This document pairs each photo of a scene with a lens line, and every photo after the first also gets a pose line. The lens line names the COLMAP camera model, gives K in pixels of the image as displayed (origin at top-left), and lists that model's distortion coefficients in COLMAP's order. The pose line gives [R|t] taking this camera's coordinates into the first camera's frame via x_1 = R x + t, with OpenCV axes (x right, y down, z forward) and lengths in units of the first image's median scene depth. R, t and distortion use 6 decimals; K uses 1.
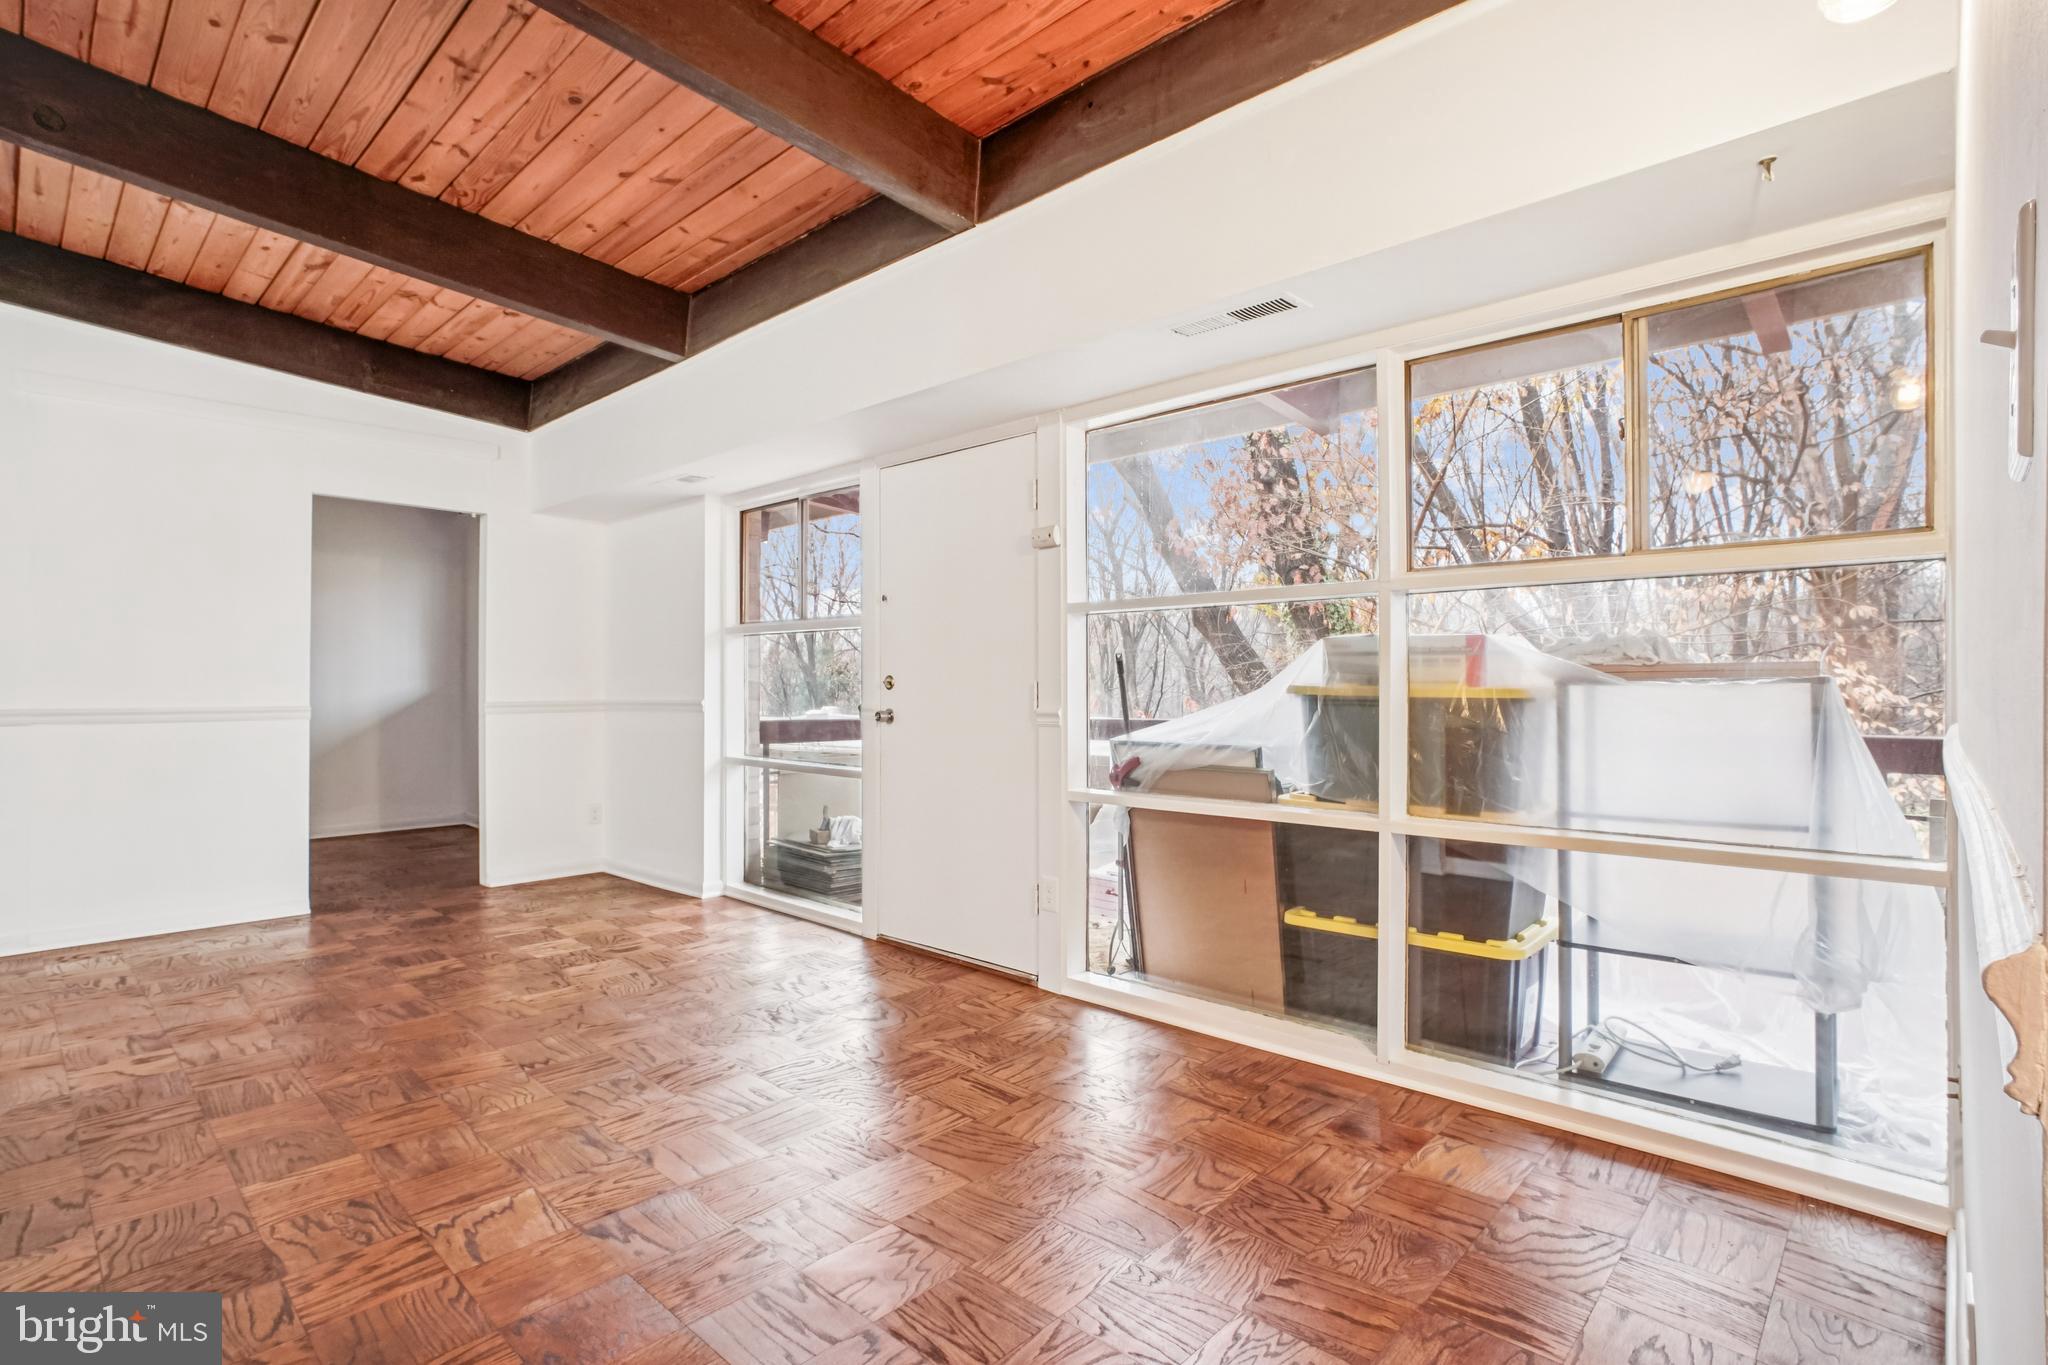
lens RADIAL K [[989.0, 0, 1011.3], [0, 989.0, 682.6], [0, 0, 1]] dist [-0.035612, 0.016599]
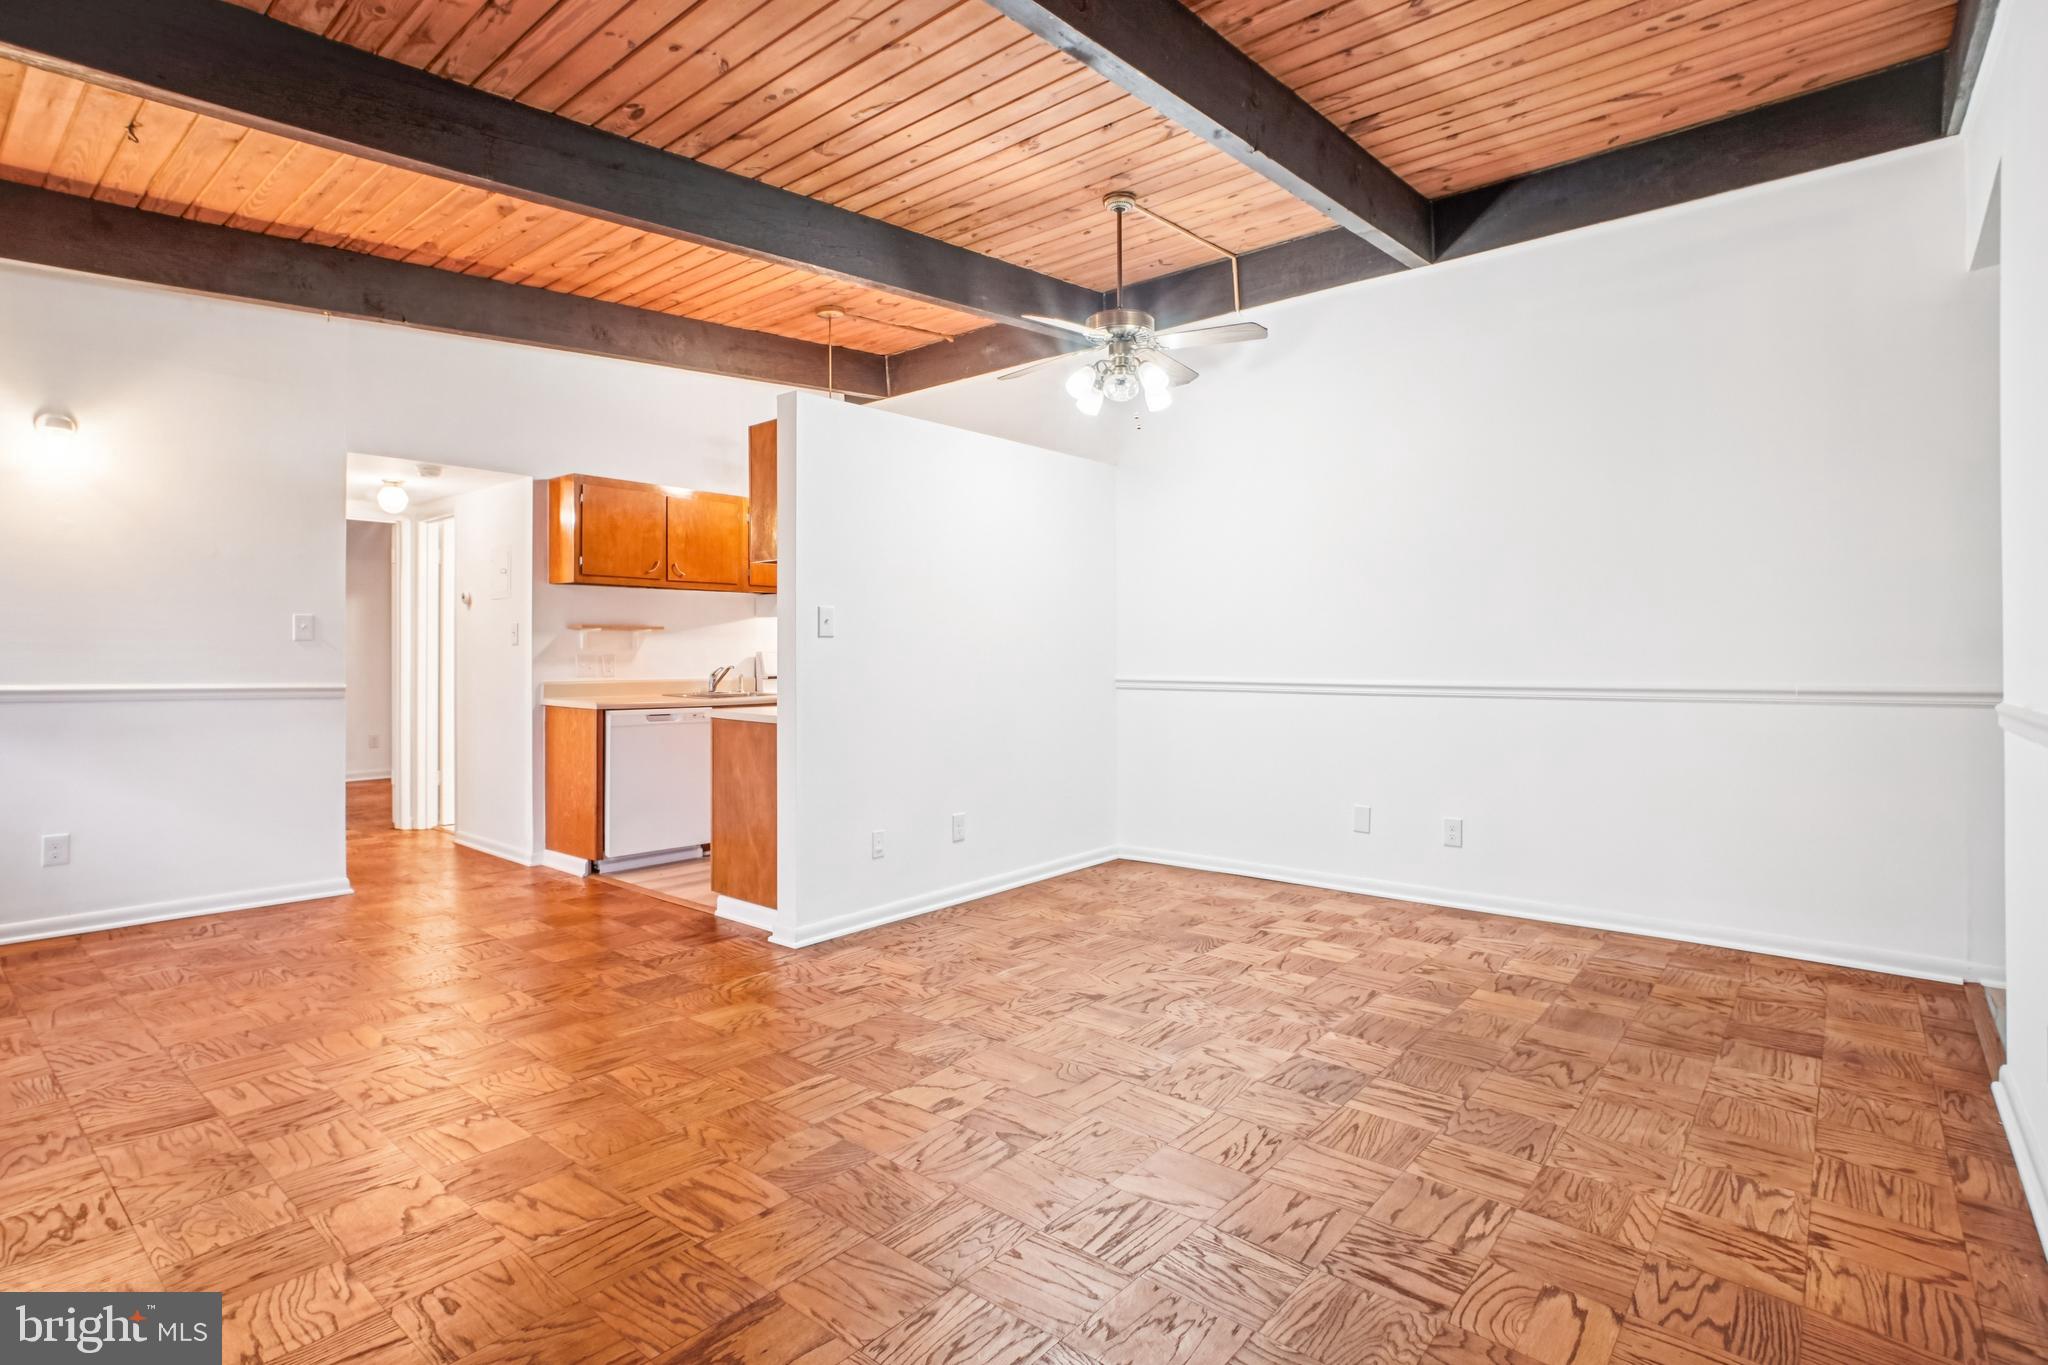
lens RADIAL K [[1006.3, 0, 1019.9], [0, 1006.3, 654.8], [0, 0, 1]] dist [-0.037349, 0.020584]
pose [[-0.997710, -0.001016, -0.067623, -0.855803], [-0.000497, 0.999970, -0.007681, -0.003206], [0.067629, -0.007630, -0.997681, 1.812806]]
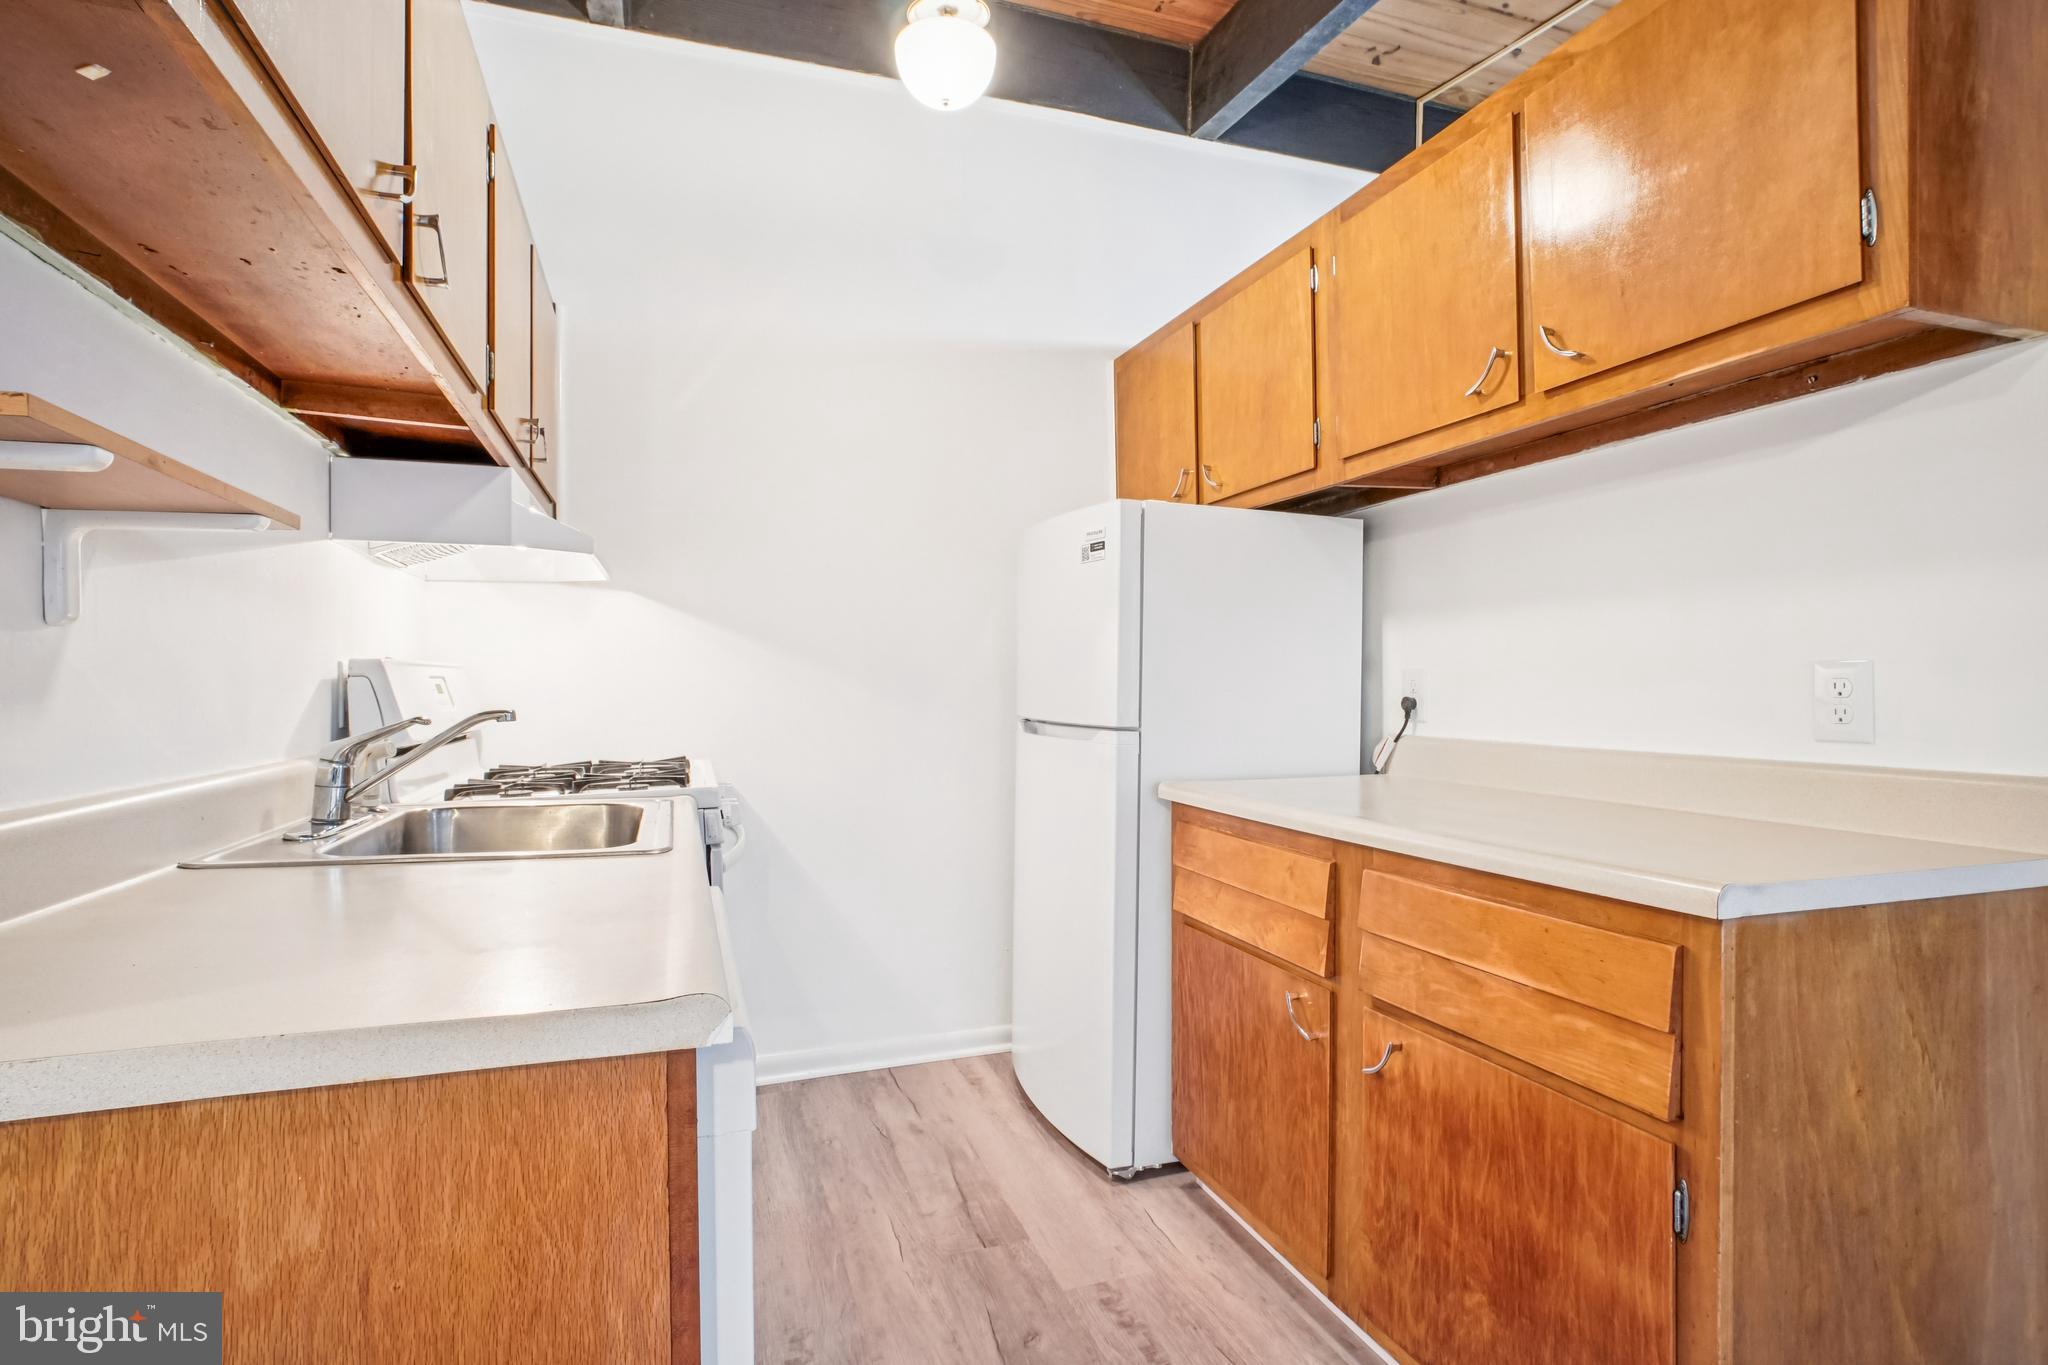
lens RADIAL K [[1011.3, 0, 1028.2], [0, 1011.3, 690.1], [0, 0, 1]] dist [-0.042783, 0.024246]
pose [[-0.455292, 0.003676, -0.890335, -0.068946], [0.016488, 0.999855, -0.004303, -0.000280], [0.890189, -0.016639, -0.455287, 0.203021]]
